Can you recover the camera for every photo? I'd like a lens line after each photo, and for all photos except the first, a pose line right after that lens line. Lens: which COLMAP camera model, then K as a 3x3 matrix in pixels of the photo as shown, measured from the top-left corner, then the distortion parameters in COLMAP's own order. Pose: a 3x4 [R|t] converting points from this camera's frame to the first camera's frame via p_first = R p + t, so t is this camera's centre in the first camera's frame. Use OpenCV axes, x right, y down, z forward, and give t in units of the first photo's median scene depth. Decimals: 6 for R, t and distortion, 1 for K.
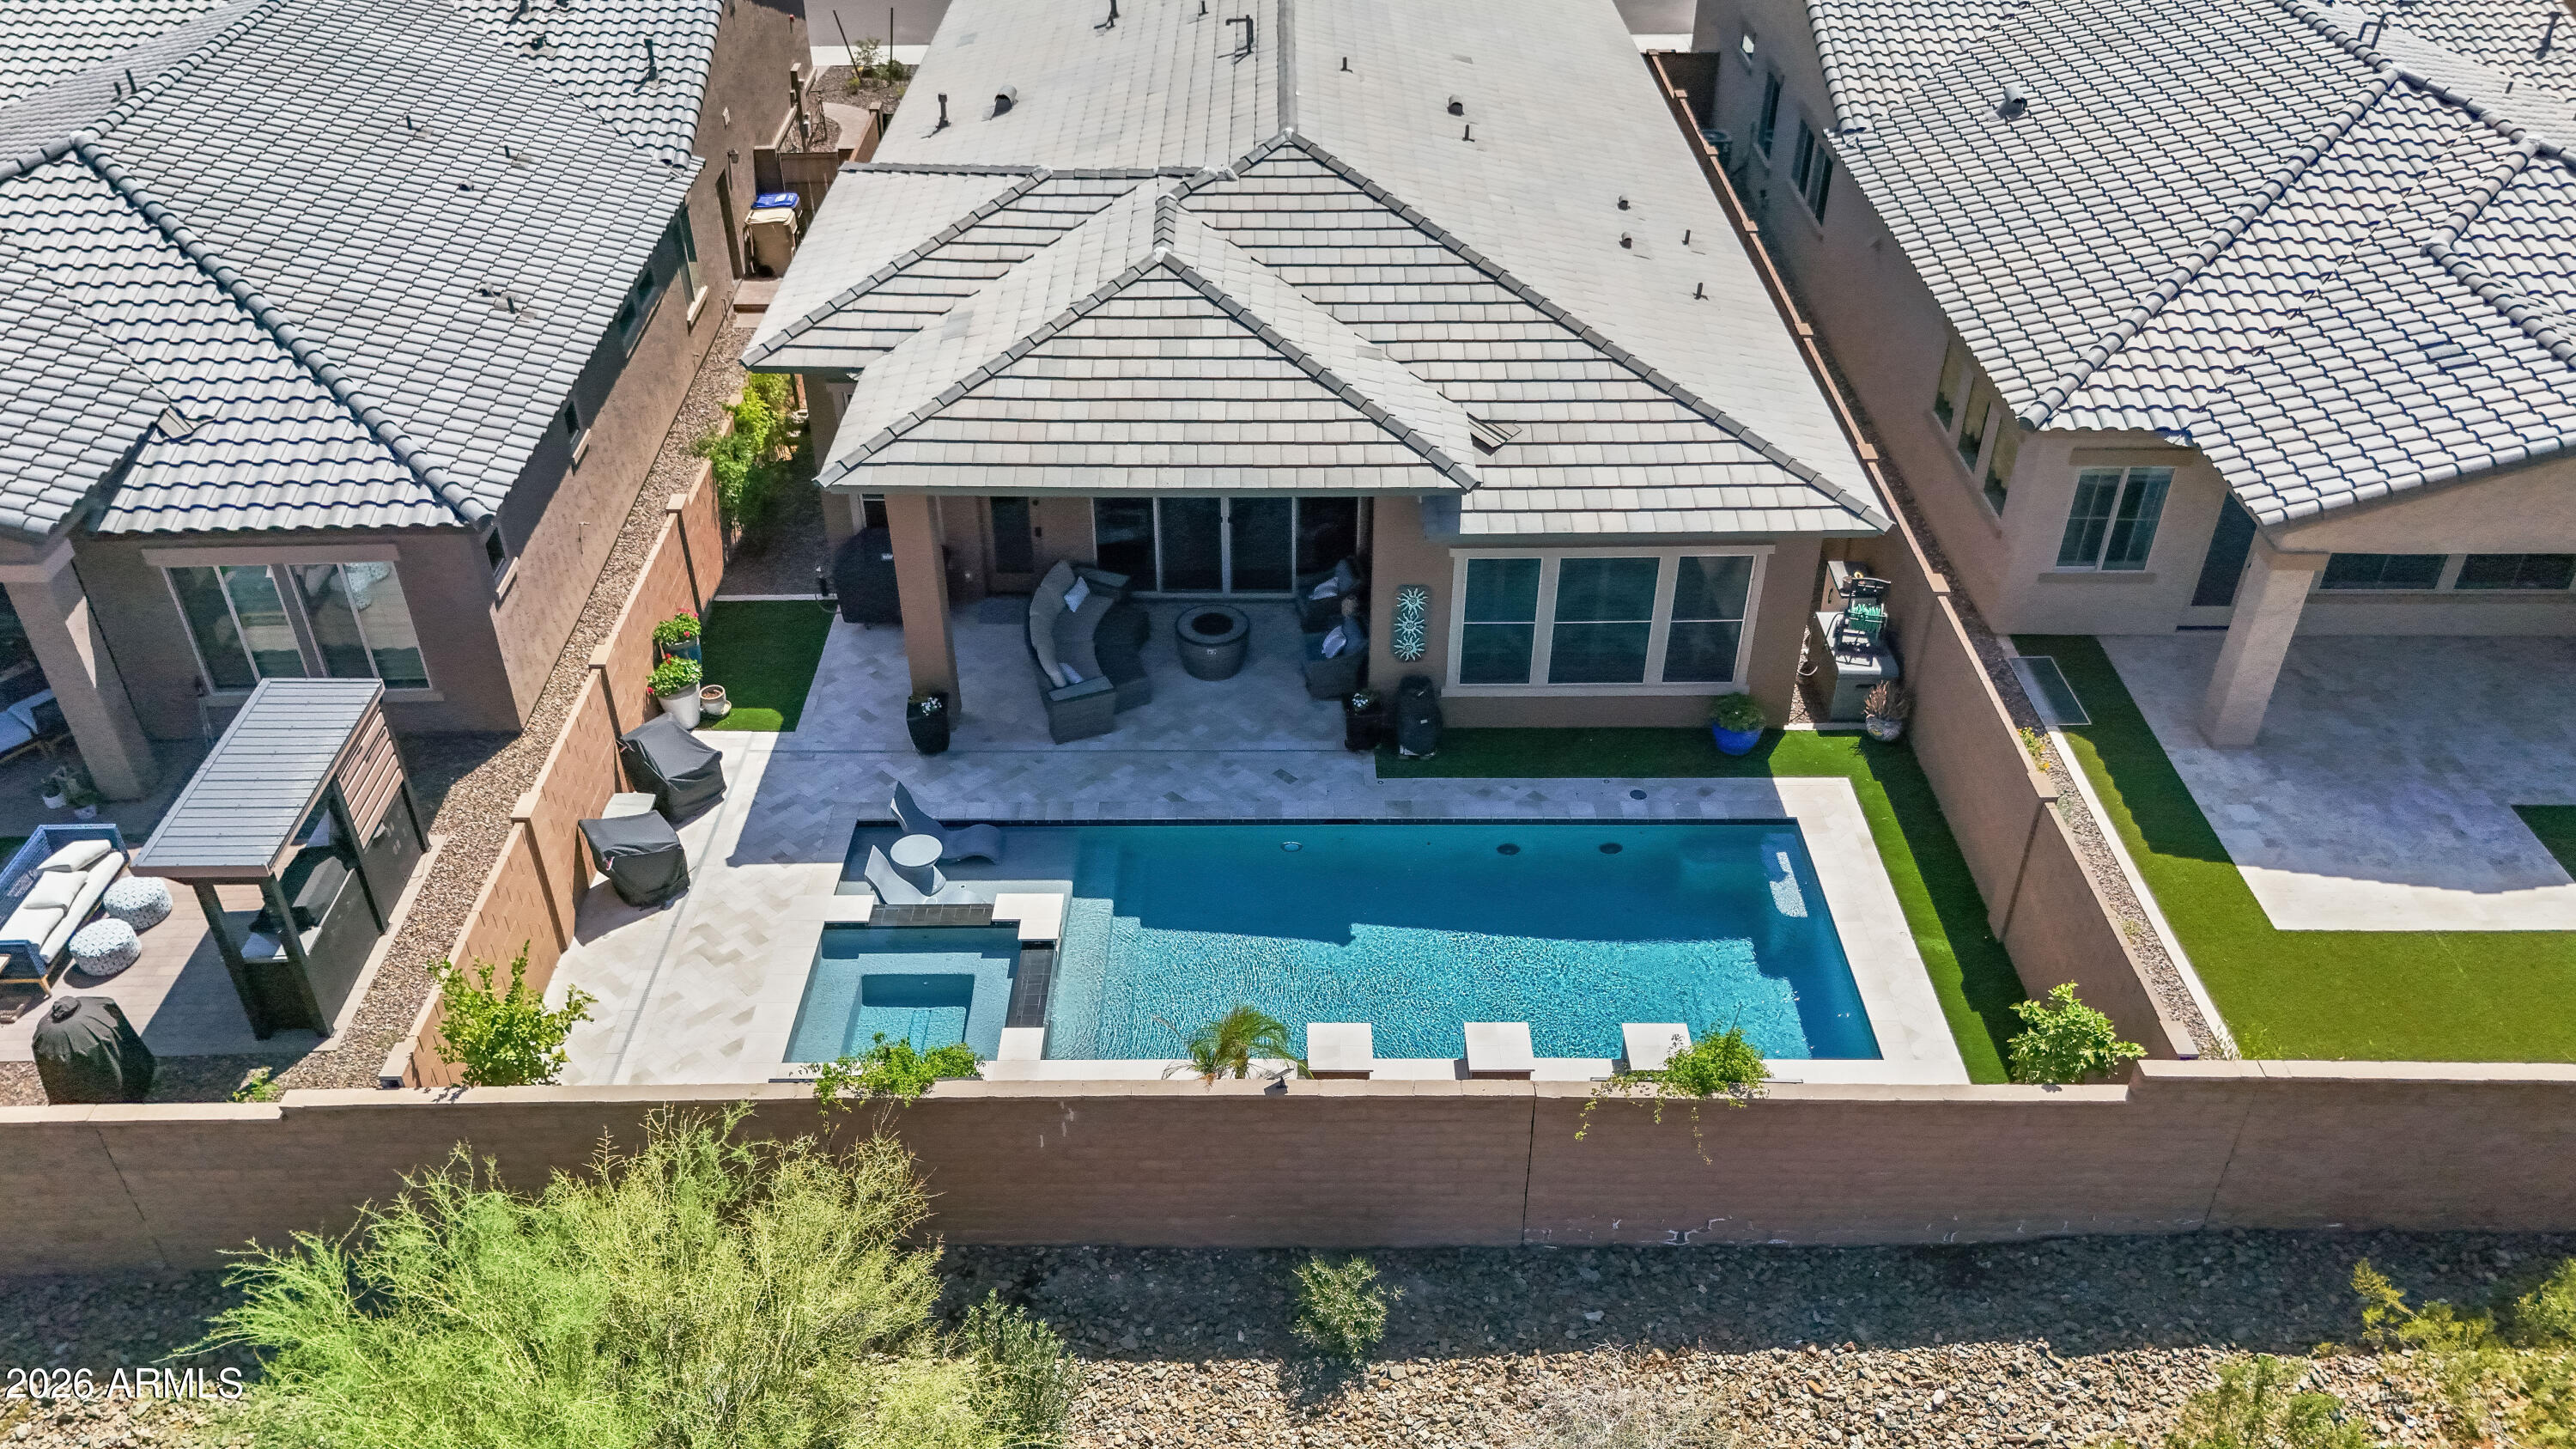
lens RADIAL K [[1926.6, 0, 1301.0], [0, 1926.6, 732.9], [0, 0, 1]] dist [0.051539, -0.041963]
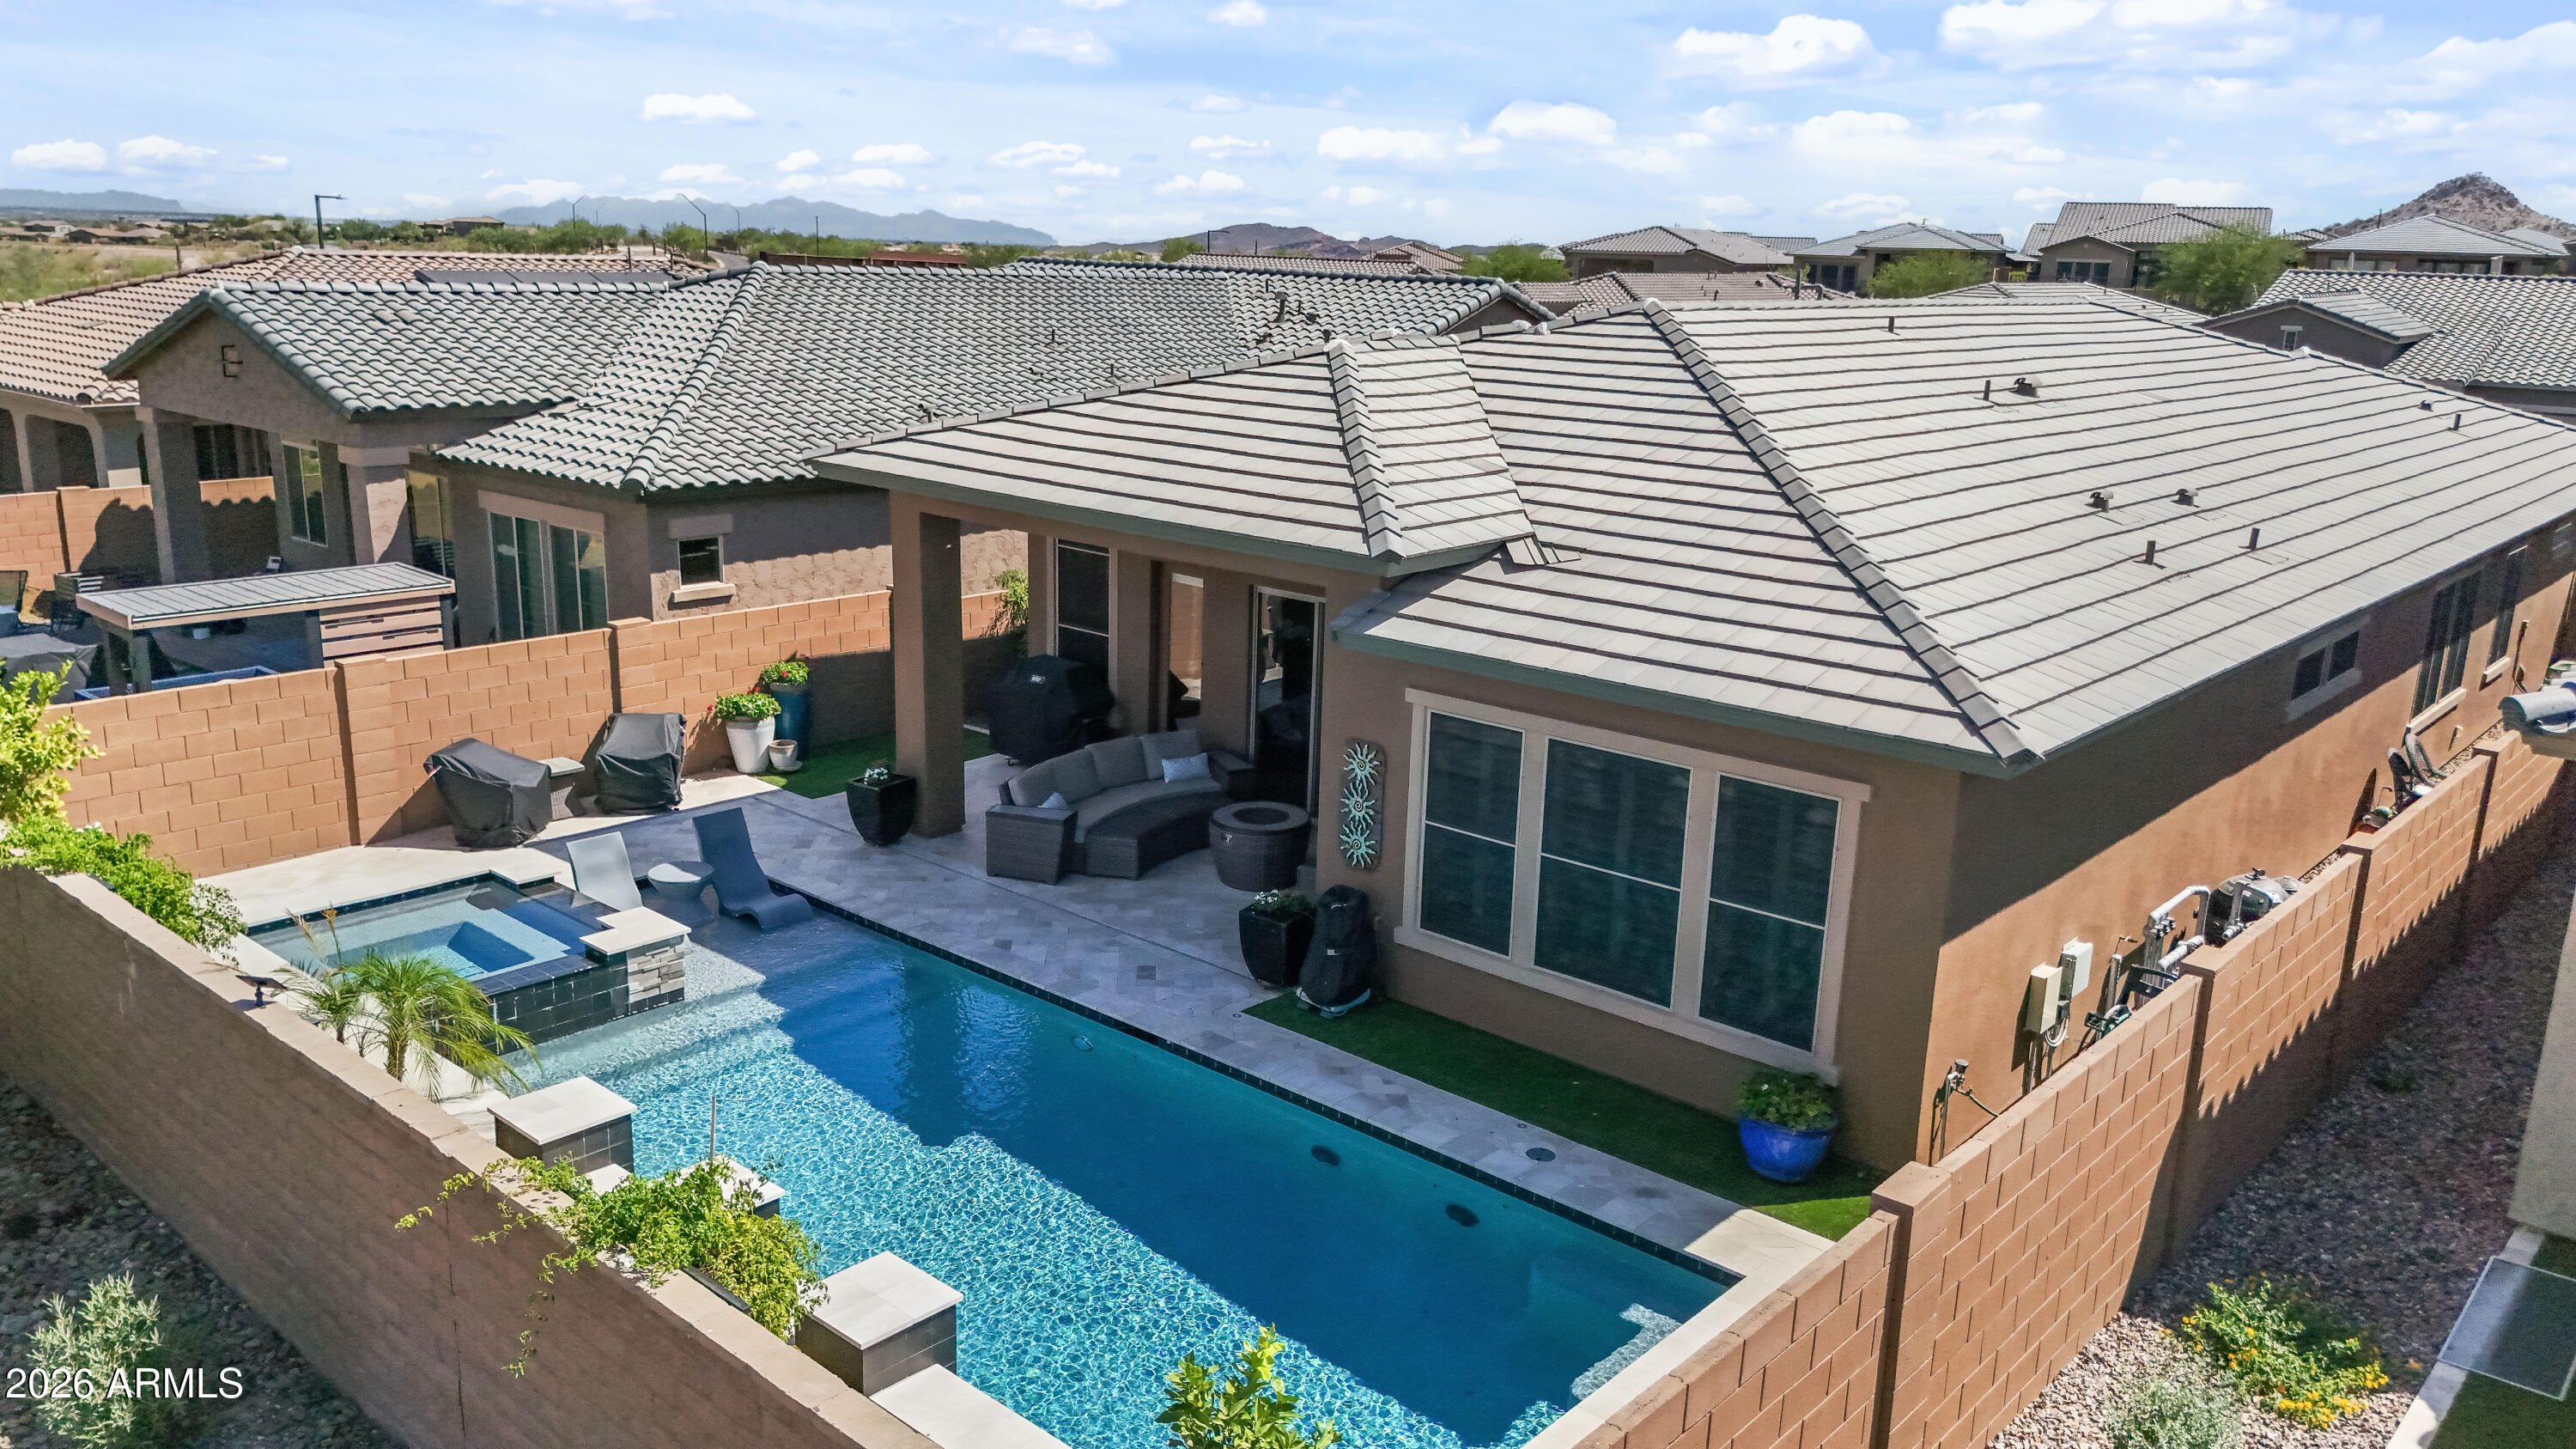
lens RADIAL K [[1926.6, 0, 1301.0], [0, 1926.6, 732.9], [0, 0, 1]] dist [0.051539, -0.041963]
pose [[0.745192, 0.185190, -0.640620, 0.463083], [-0.409082, 0.885618, -0.219844, 0.076049], [0.526632, 0.425893, 0.735714, 0.488044]]
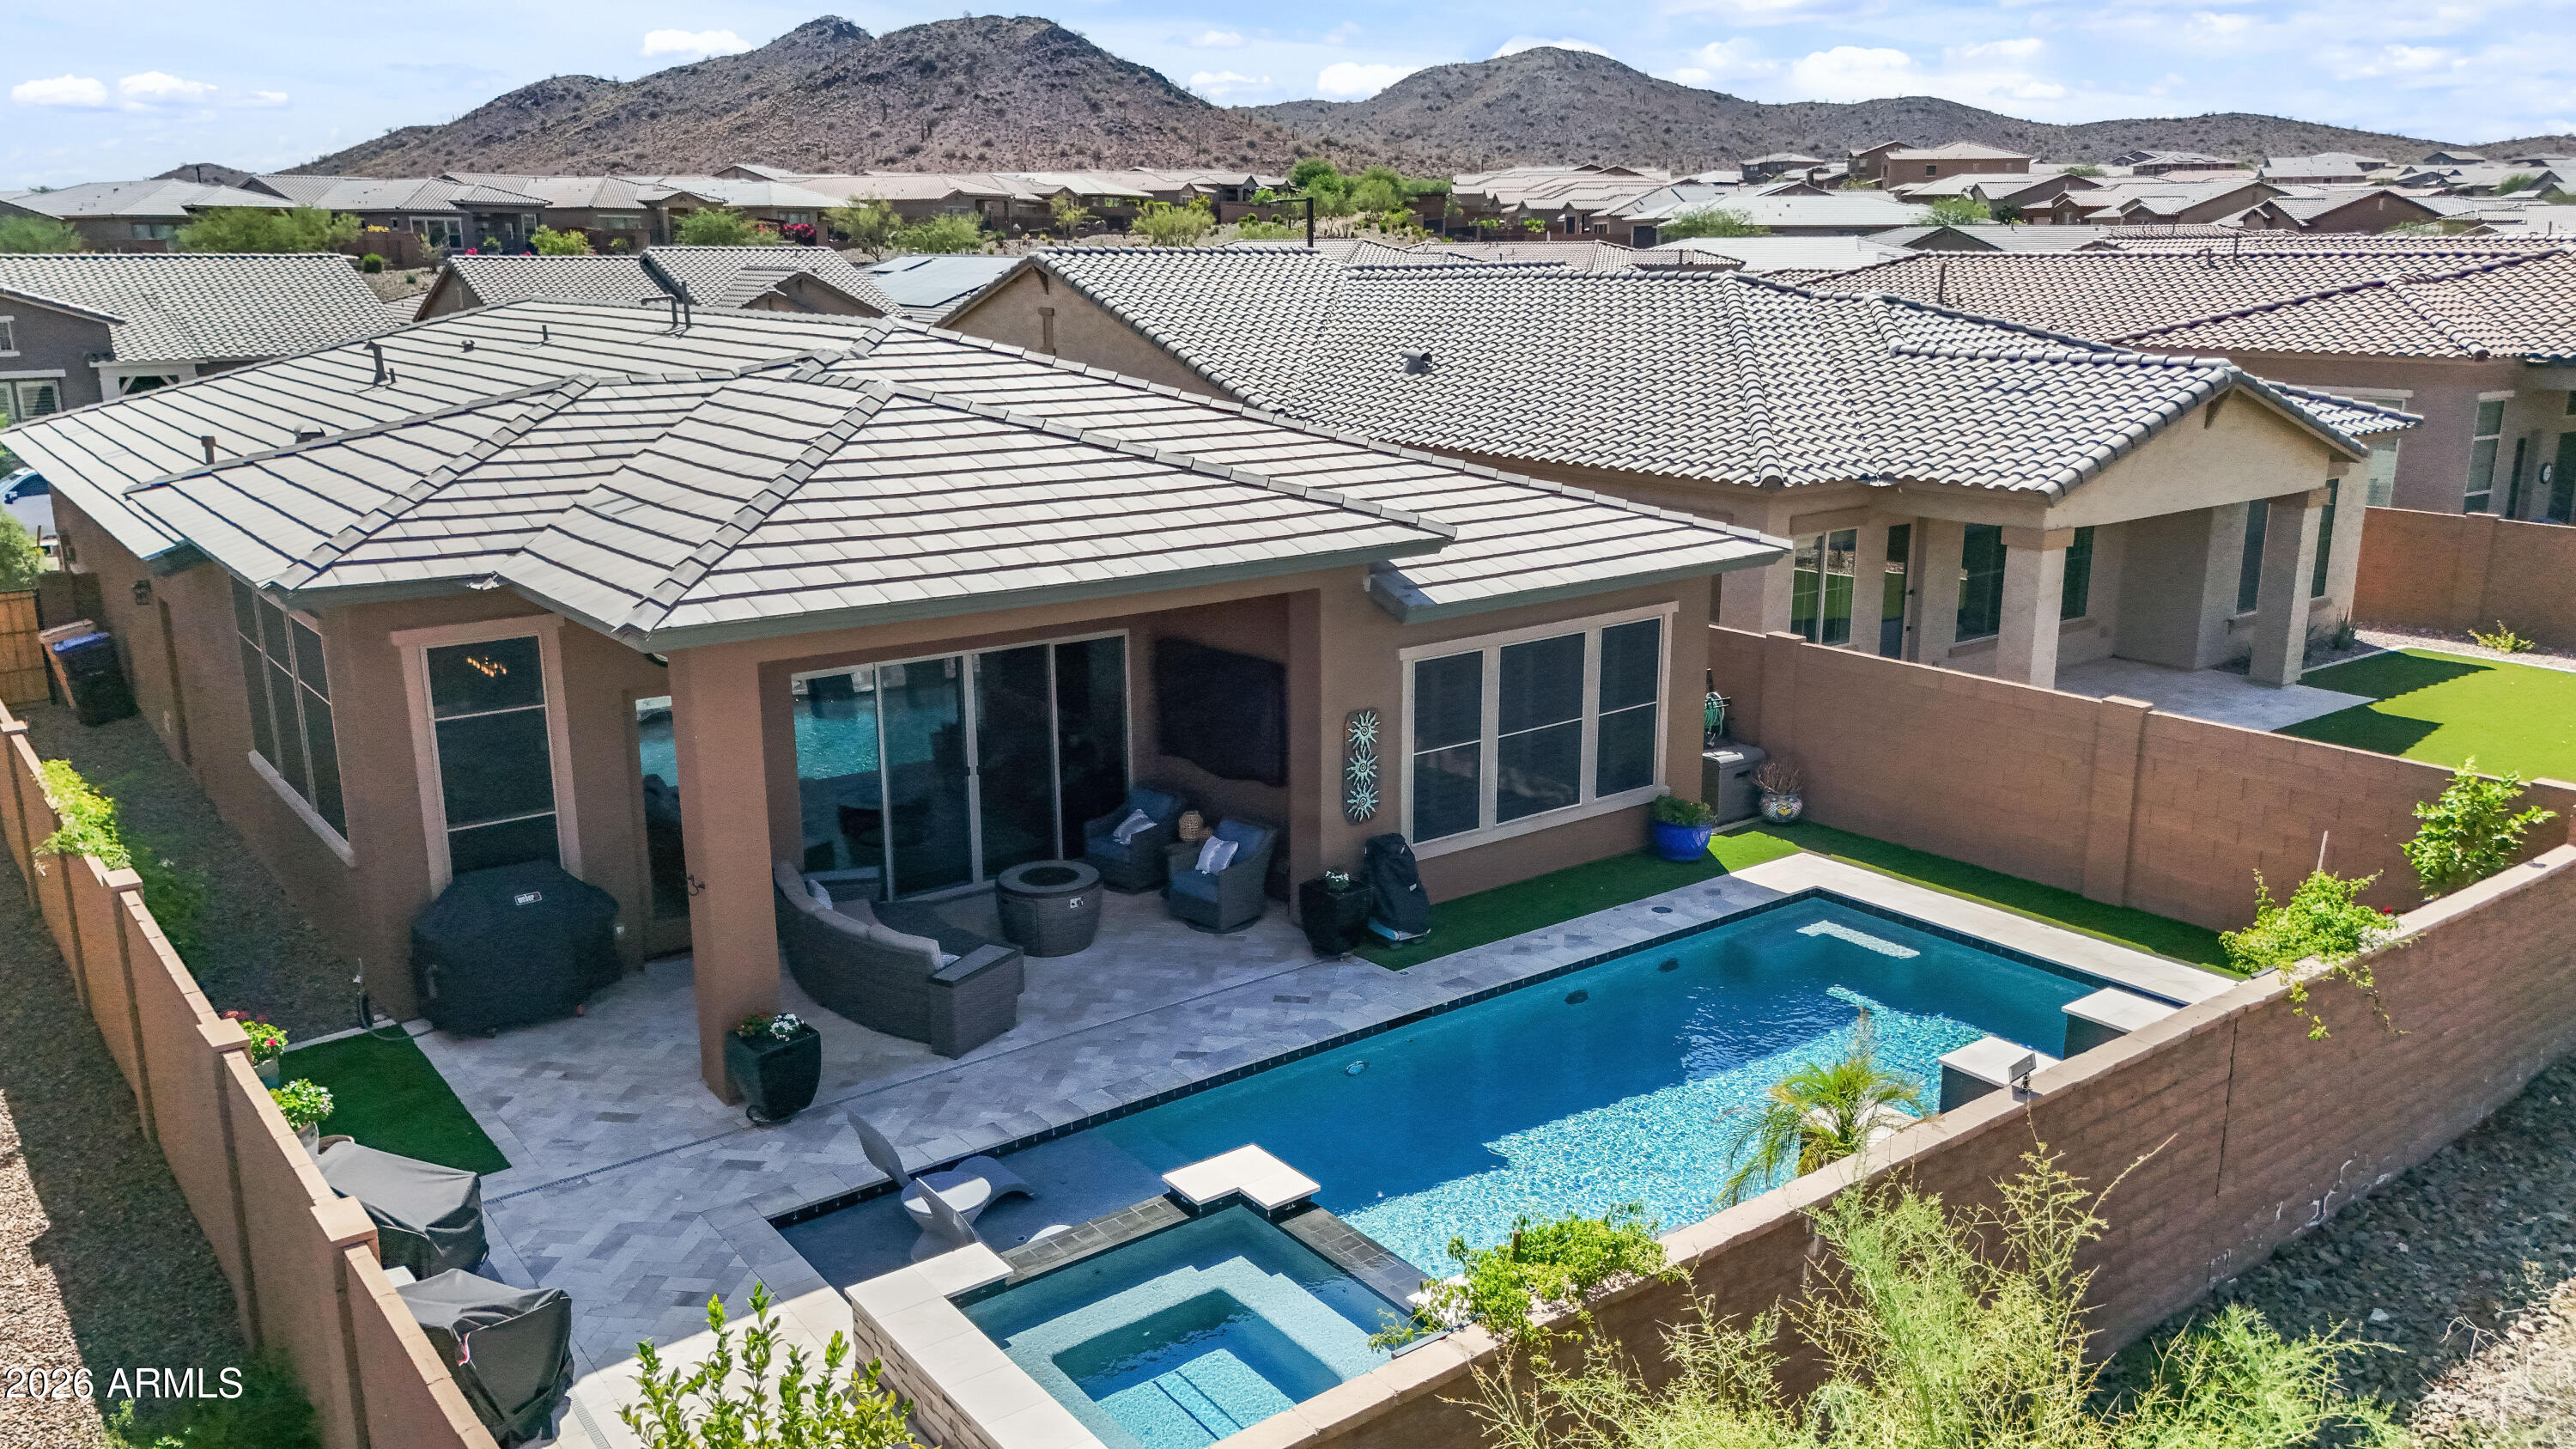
lens RADIAL K [[1926.6, 0, 1301.0], [0, 1926.6, 732.9], [0, 0, 1]] dist [0.051539, -0.041963]
pose [[0.796323, -0.155396, 0.584569, -0.404569], [0.354020, 0.903353, -0.242122, 0.106984], [-0.490447, 0.399756, 0.774375, 0.417123]]
